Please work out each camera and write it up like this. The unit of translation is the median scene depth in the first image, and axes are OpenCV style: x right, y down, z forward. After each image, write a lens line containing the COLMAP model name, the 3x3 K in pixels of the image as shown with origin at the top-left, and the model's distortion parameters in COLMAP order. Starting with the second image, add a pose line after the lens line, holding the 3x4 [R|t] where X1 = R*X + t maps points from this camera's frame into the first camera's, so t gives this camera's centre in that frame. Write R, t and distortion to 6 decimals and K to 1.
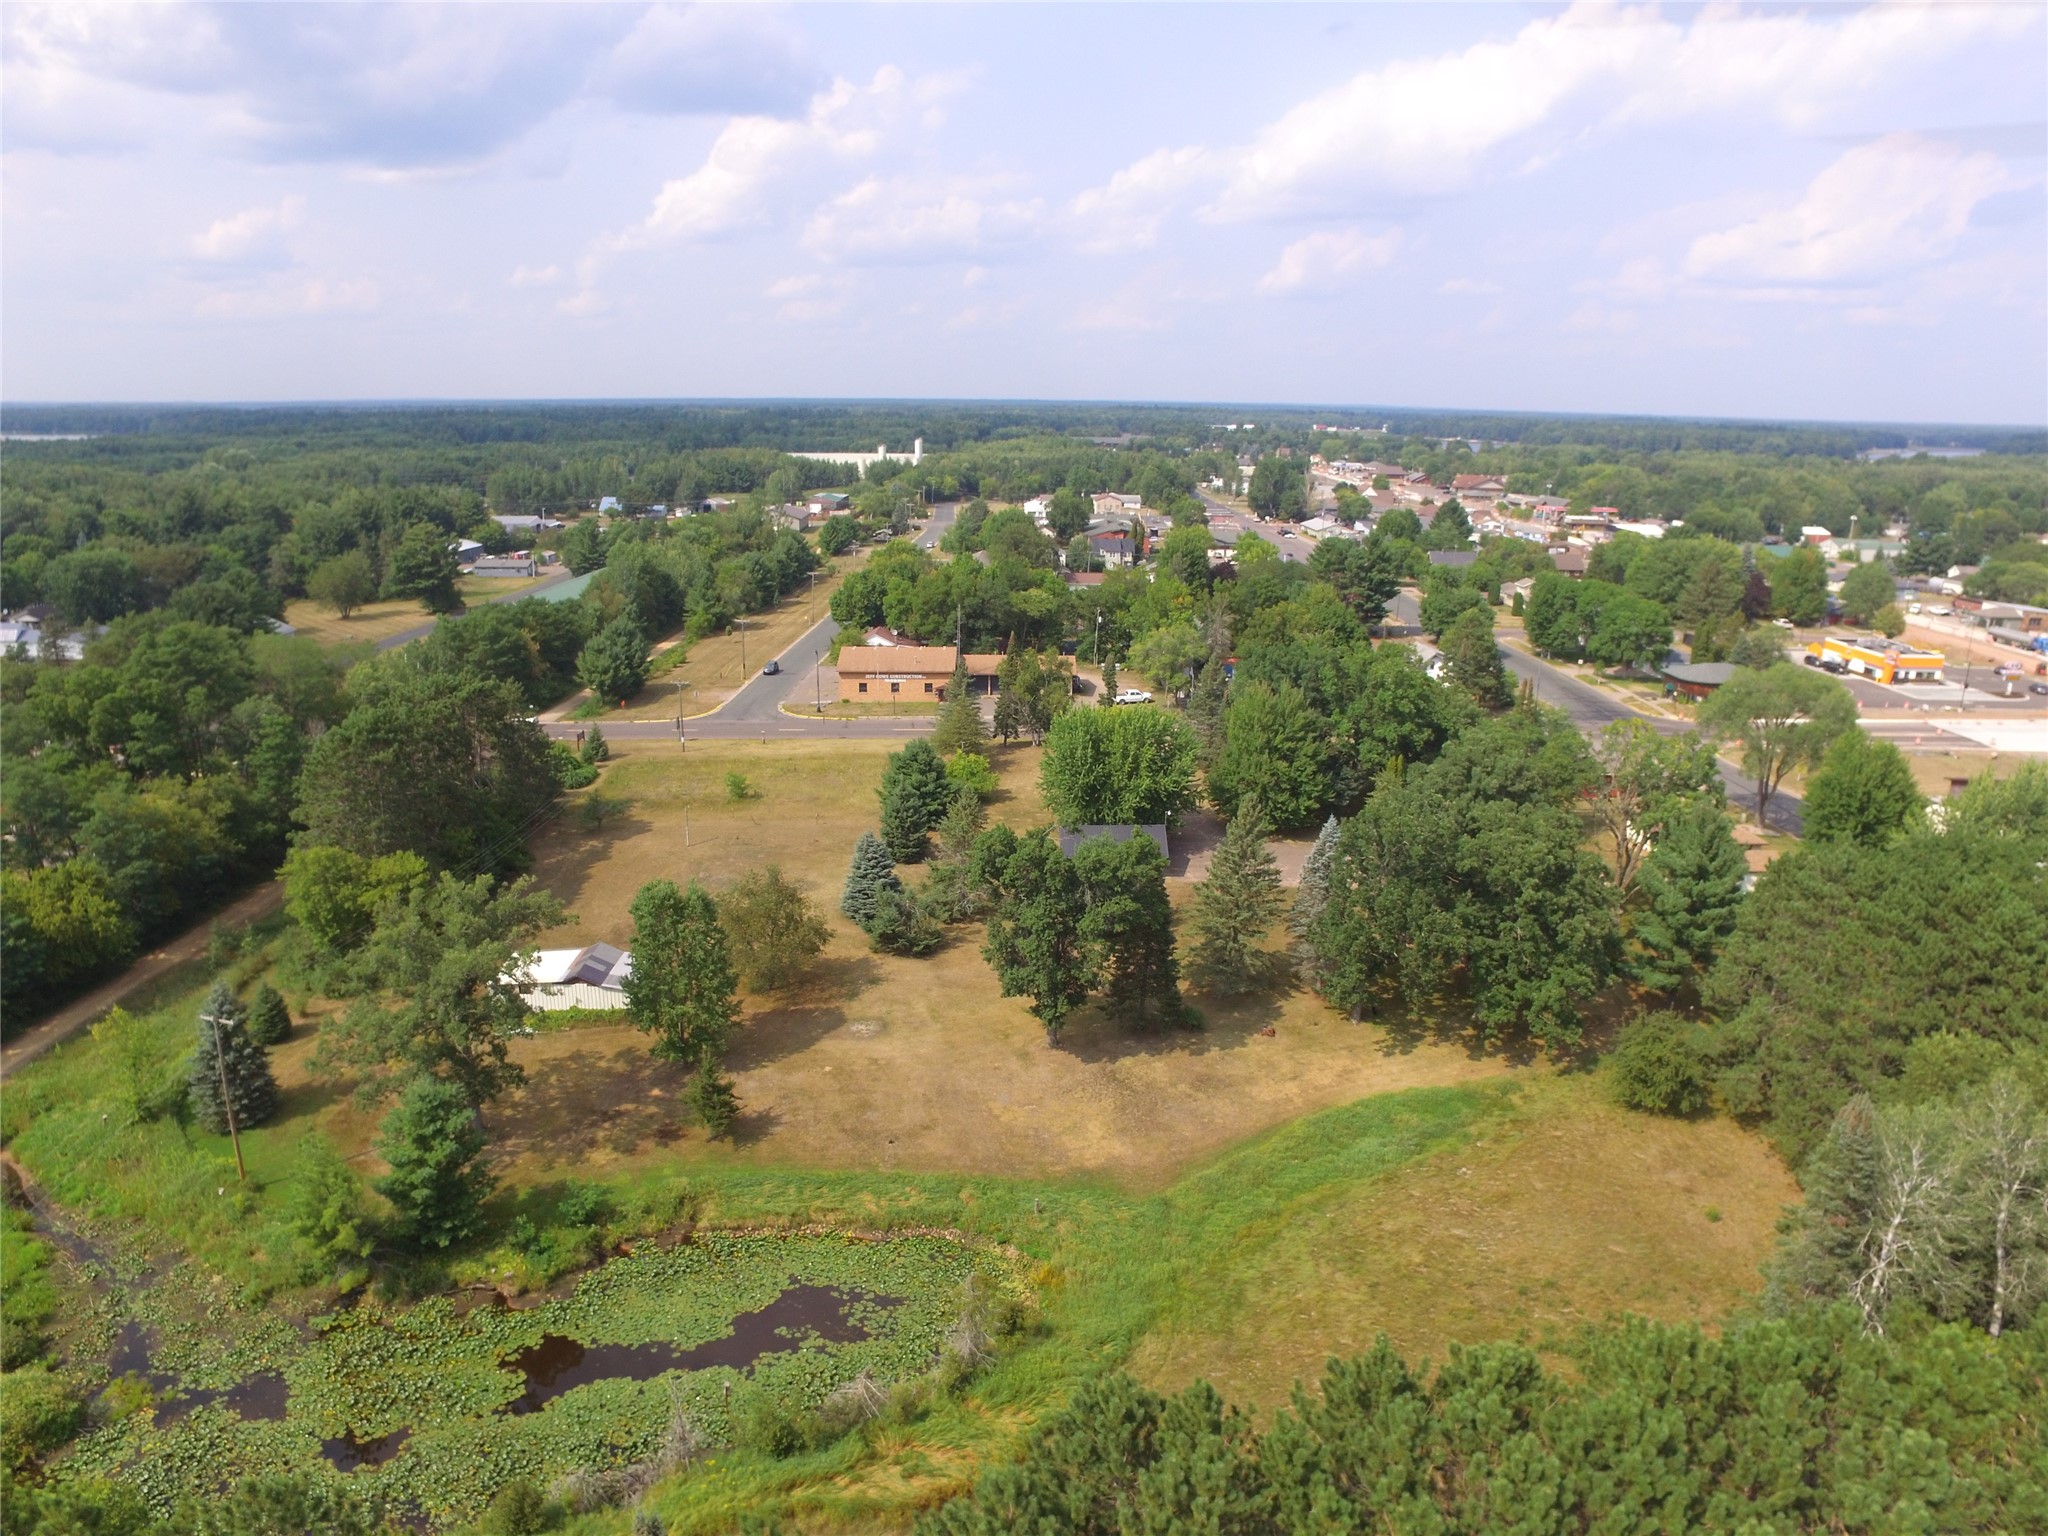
lens RADIAL K [[1383.4, 0, 1018.5], [0, 1383.4, 788.1], [0, 0, 1]] dist [-0.112993, 0.079082]
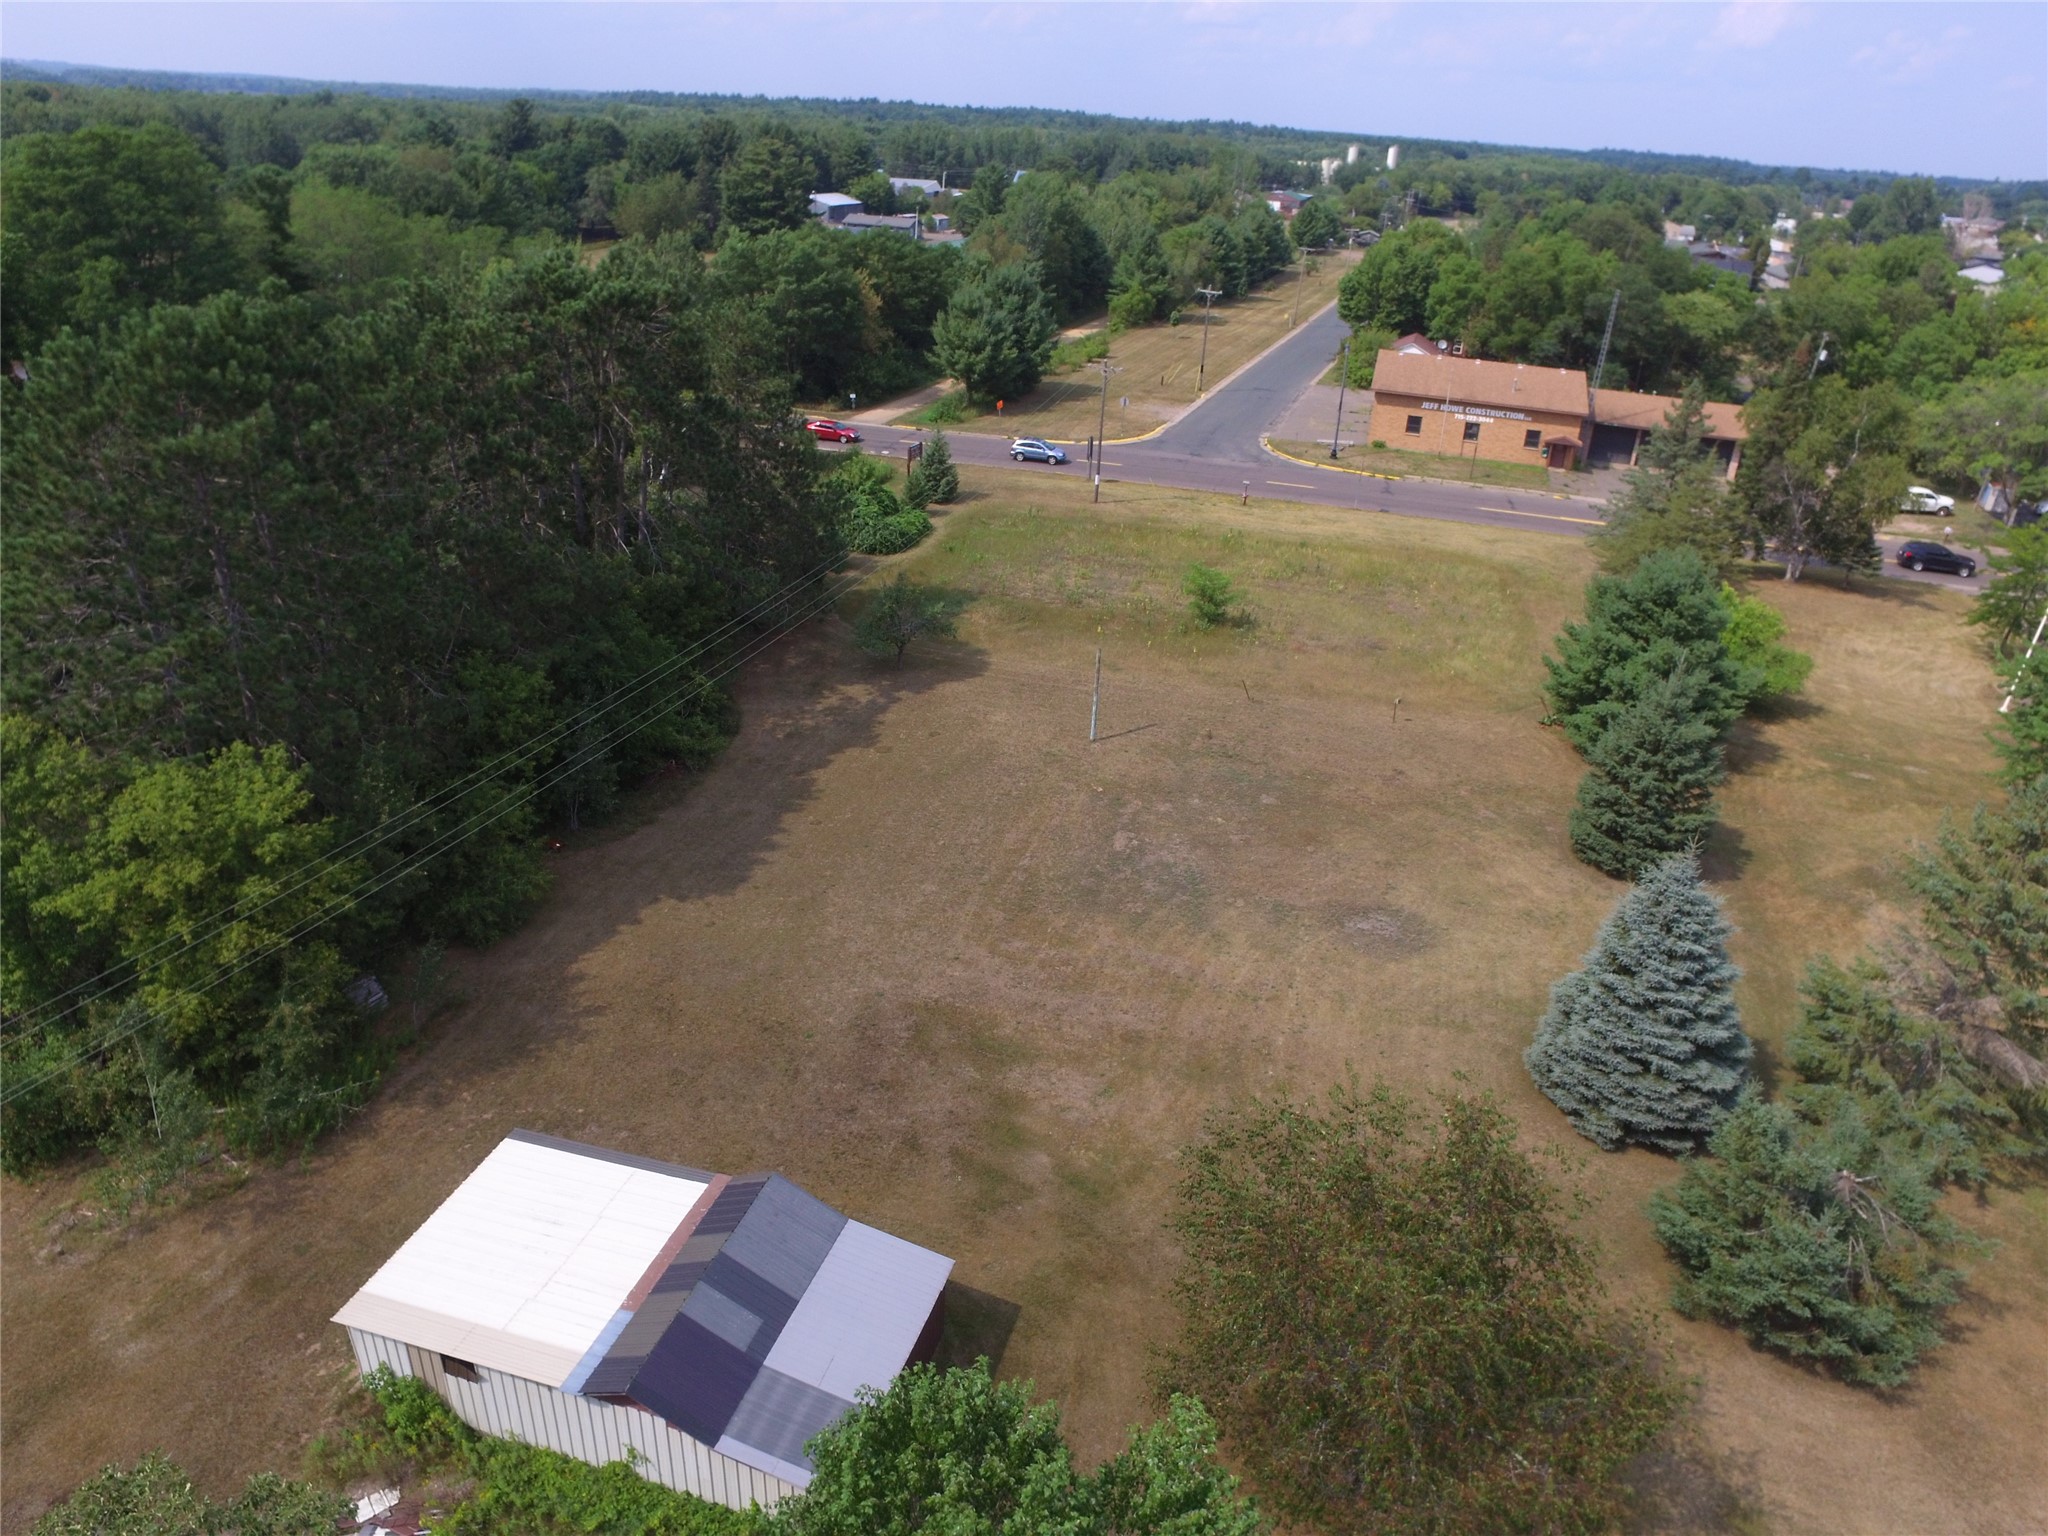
lens RADIAL K [[1383.4, 0, 1018.5], [0, 1383.4, 788.1], [0, 0, 1]] dist [-0.112993, 0.079082]
pose [[0.955768, 0.166360, -0.242553, -0.107201], [-0.121185, 0.974155, 0.190618, -0.014416], [0.267996, -0.152793, 0.951227, 0.403508]]
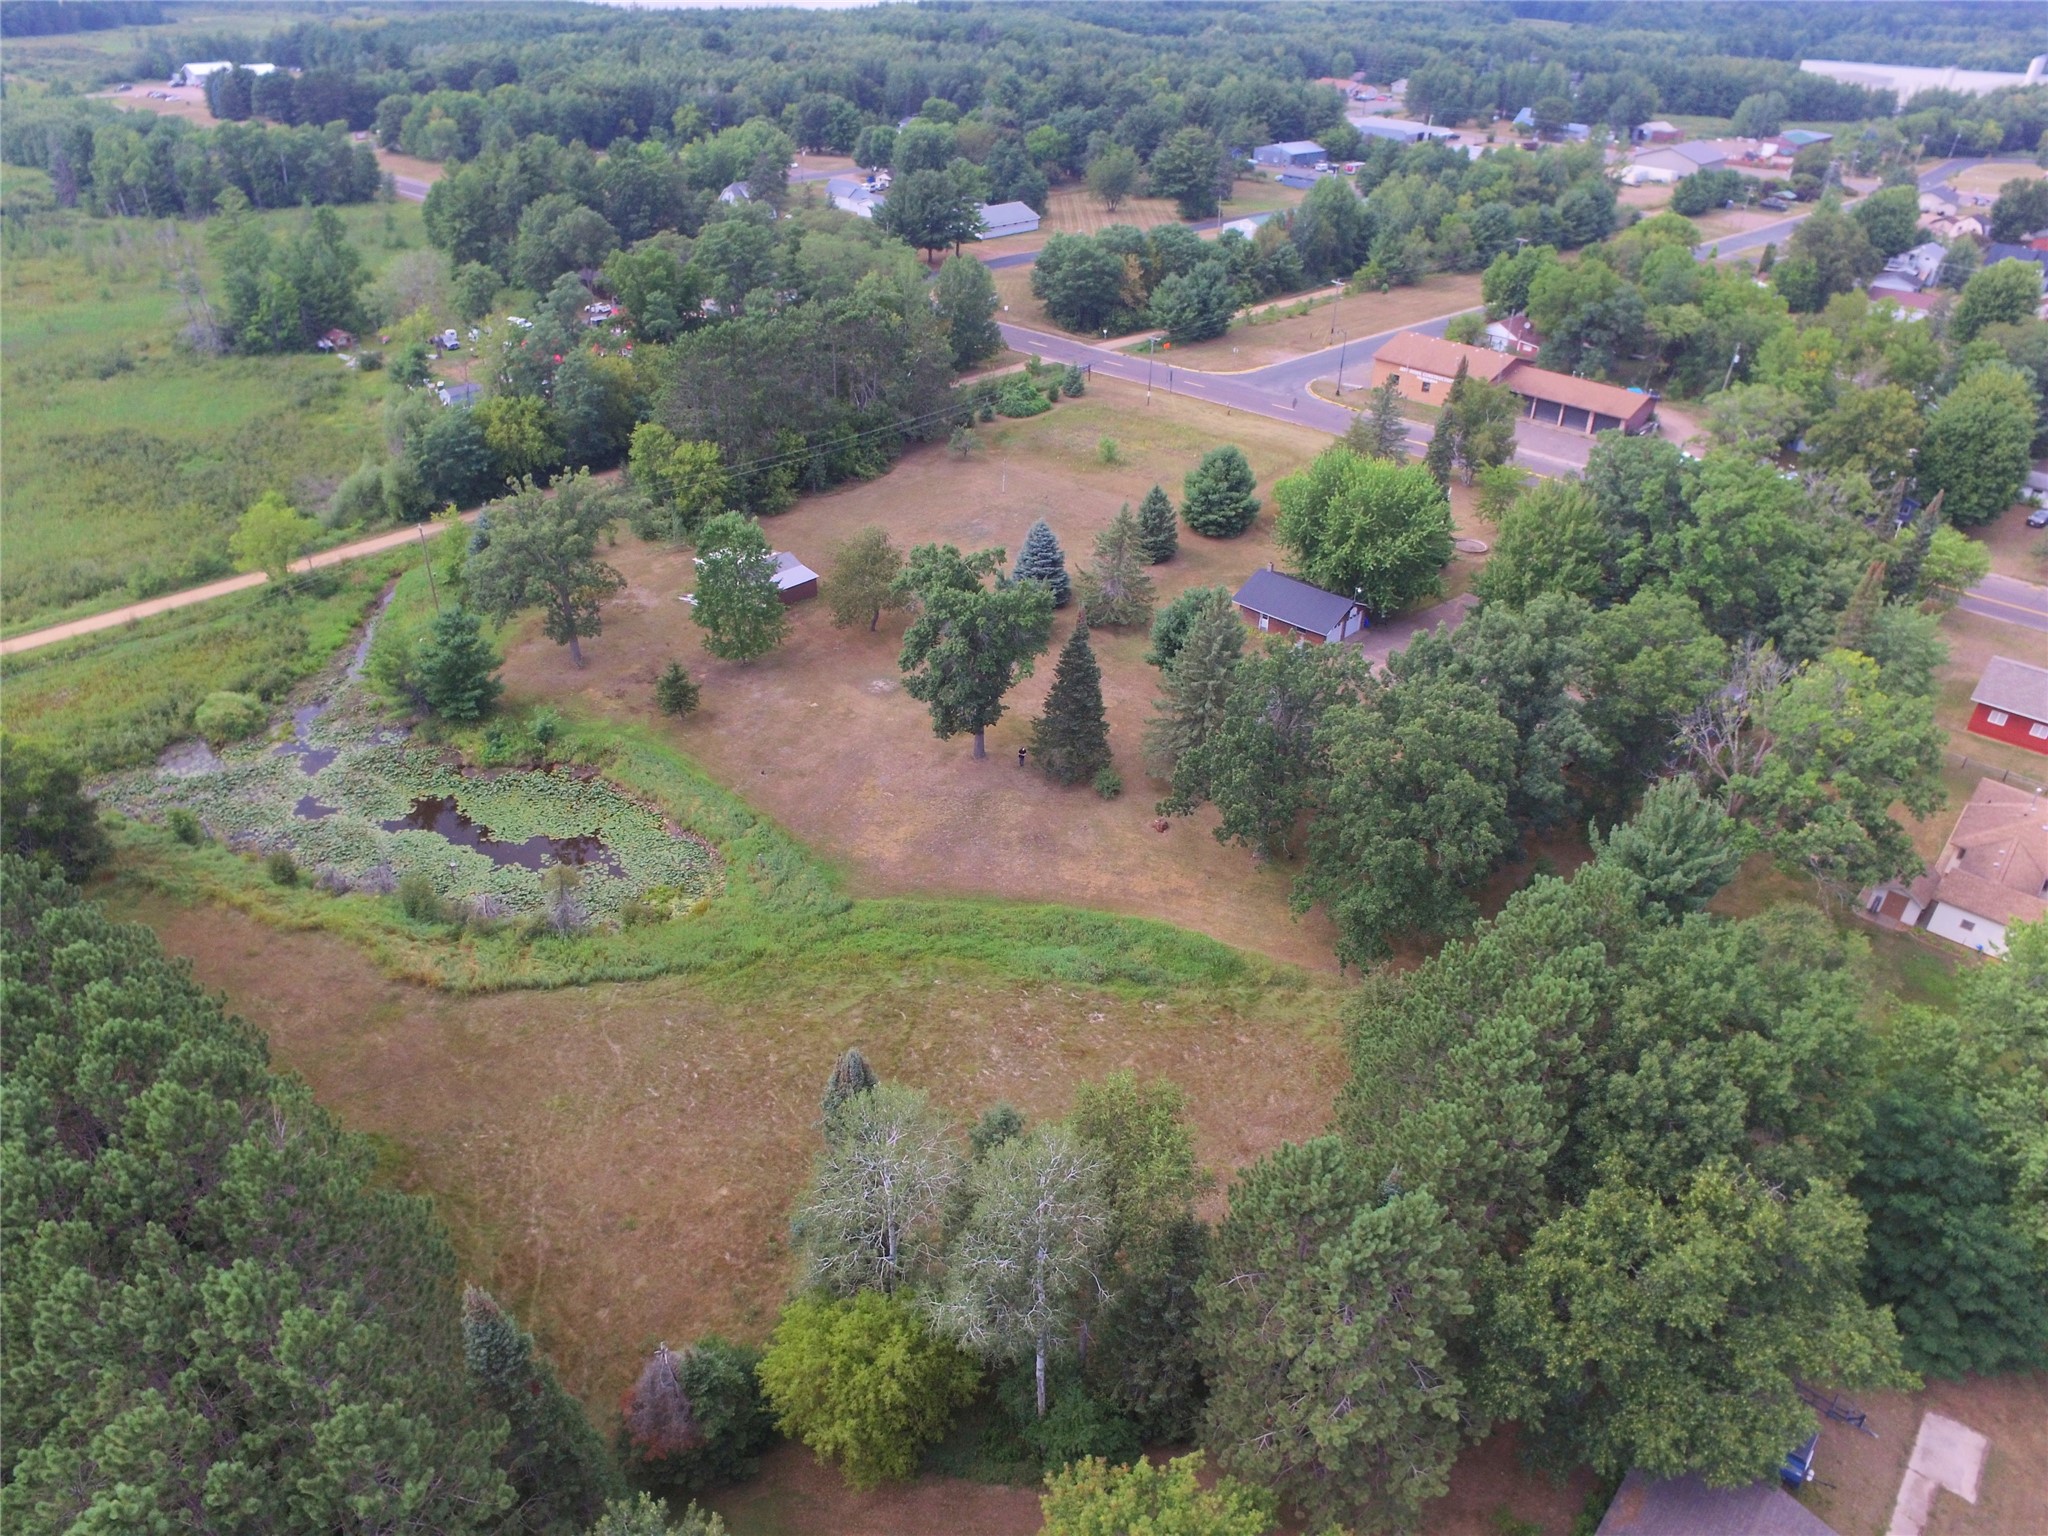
lens RADIAL K [[1383.4, 0, 1018.5], [0, 1383.4, 788.1], [0, 0, 1]] dist [-0.112993, 0.079082]
pose [[0.730707, 0.375237, -0.570319, 0.333437], [-0.202541, 0.916942, 0.343794, -0.084176], [0.651954, -0.135700, 0.746017, 0.102341]]
